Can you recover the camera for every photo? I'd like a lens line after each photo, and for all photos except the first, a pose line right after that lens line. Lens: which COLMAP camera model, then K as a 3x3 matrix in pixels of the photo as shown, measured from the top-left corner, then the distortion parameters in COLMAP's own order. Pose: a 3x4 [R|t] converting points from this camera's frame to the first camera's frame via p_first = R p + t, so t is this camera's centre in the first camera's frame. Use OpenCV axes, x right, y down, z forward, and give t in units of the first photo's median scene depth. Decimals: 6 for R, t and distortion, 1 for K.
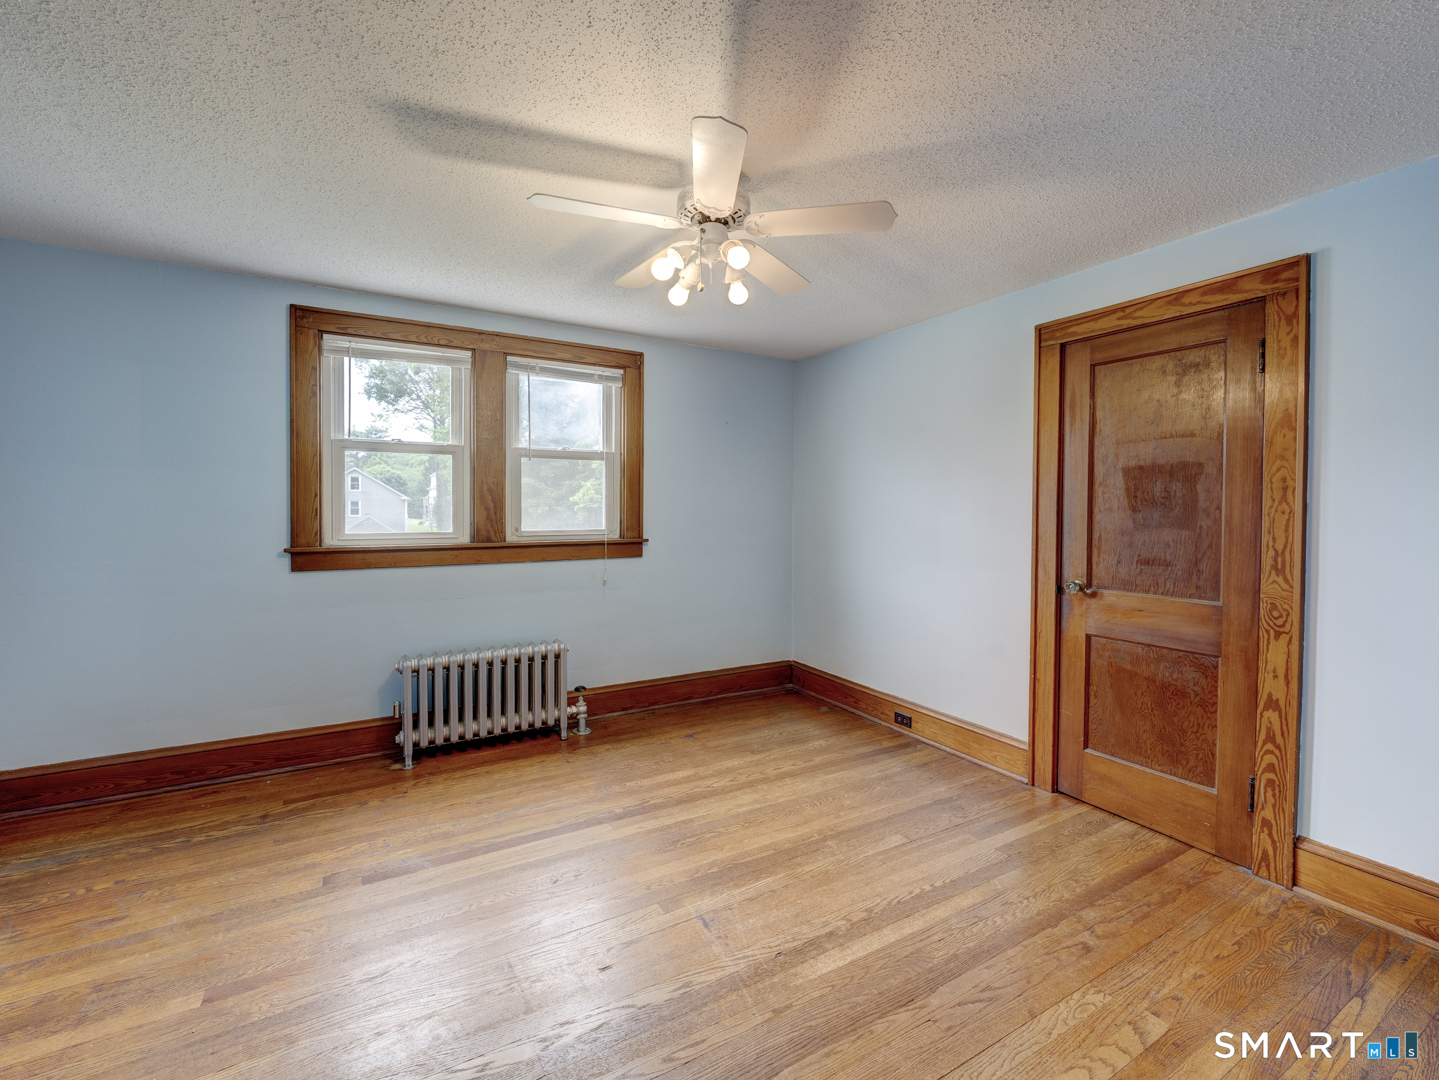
lens RADIAL K [[552.4, 0, 723.0], [0, 552.4, 520.7], [0, 0, 1]] dist [-0.001347, -0.000001]
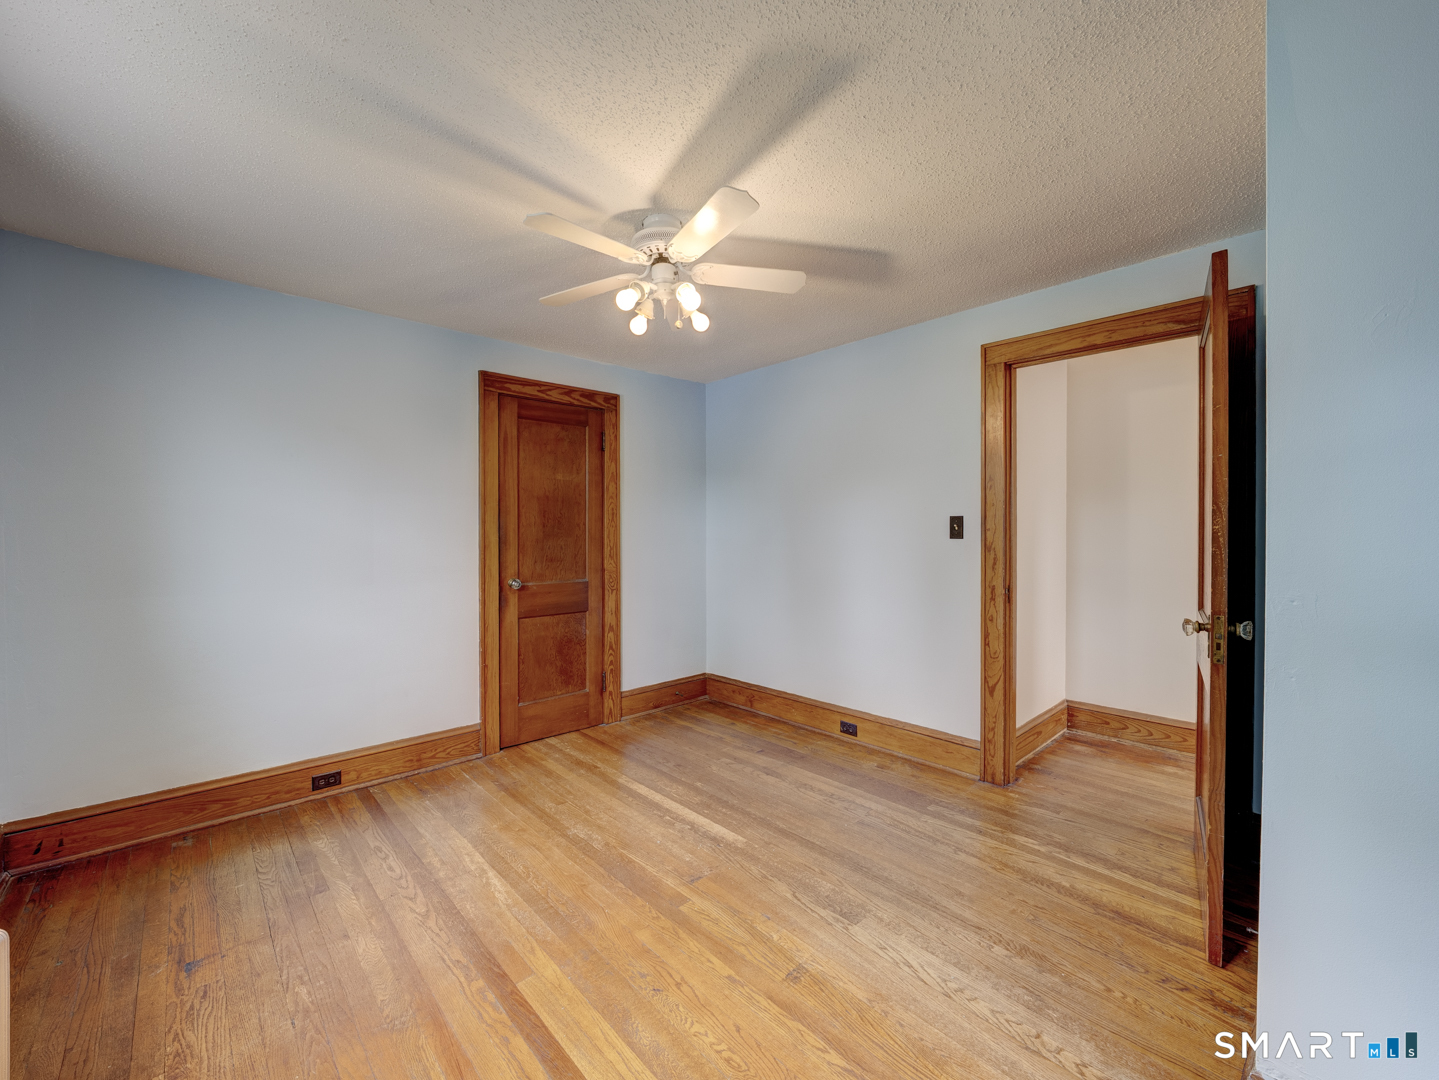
lens RADIAL K [[573.7, 0, 724.6], [0, 573.7, 538.5], [0, 0, 1]] dist [-0.001778, 0.000260]
pose [[-0.133150, -0.022855, 0.990832, -0.871224], [0.018134, 0.999511, 0.025492, -0.014907], [-0.990930, 0.021362, -0.132671, 0.770961]]
